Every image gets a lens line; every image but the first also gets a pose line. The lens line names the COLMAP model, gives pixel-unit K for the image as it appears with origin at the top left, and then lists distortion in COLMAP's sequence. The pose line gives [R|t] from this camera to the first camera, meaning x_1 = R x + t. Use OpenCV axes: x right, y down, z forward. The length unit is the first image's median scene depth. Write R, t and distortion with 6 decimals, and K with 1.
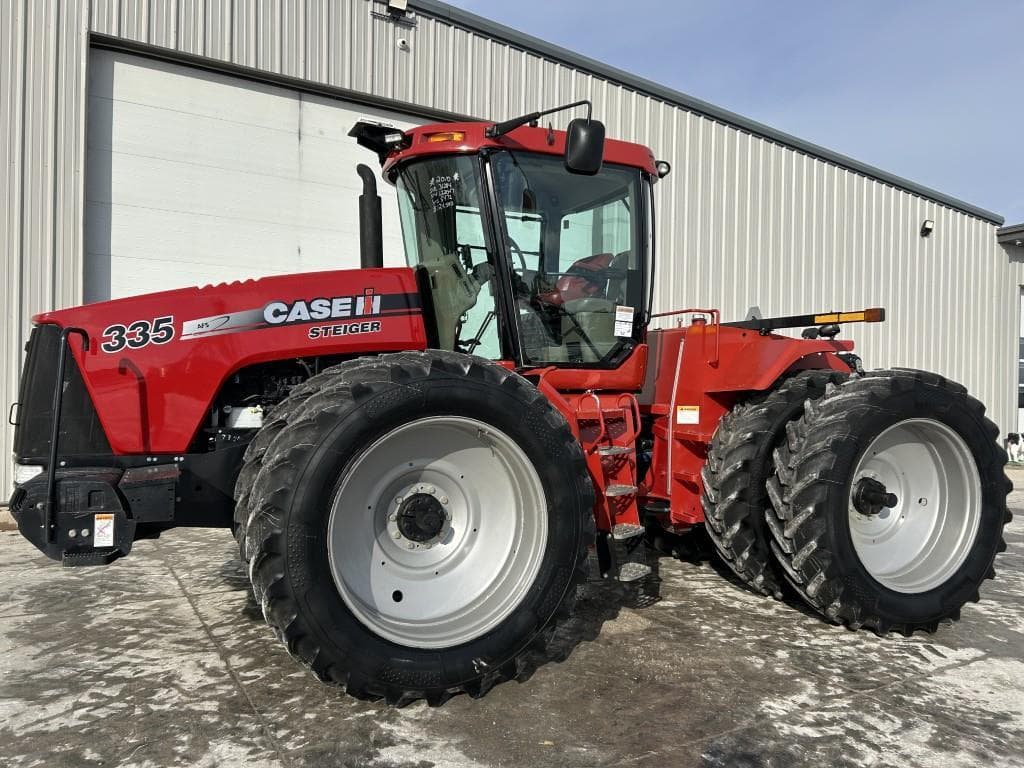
lens RADIAL K [[766.2, 0, 506.1], [0, 766.2, 379.4], [0, 0, 1]] dist [0.052609, -0.047914]
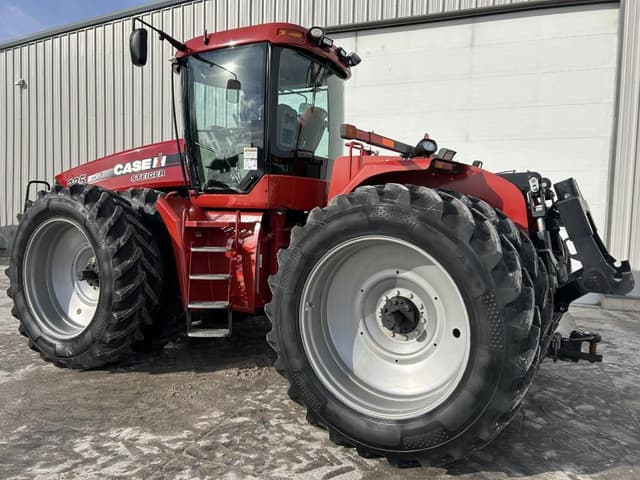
lens RADIAL K [[478.9, 0, 316.3], [0, 478.9, 237.1], [0, 0, 1]] dist [0.052609, -0.047914]
pose [[0.616192, 0.041432, -0.786505, 1.007378], [-0.010456, 0.998958, 0.044433, 0.028410], [0.787527, -0.019156, 0.615983, 0.616260]]
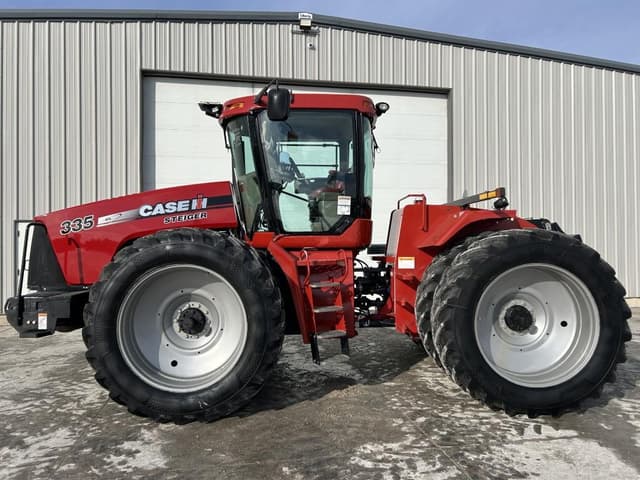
lens RADIAL K [[478.9, 0, 316.3], [0, 478.9, 237.1], [0, 0, 1]] dist [0.052609, -0.047914]
pose [[0.937547, -0.028348, -0.346702, 0.493846], [0.023484, 0.999558, -0.018223, 0.009591], [0.347066, 0.008943, 0.937798, 0.036286]]
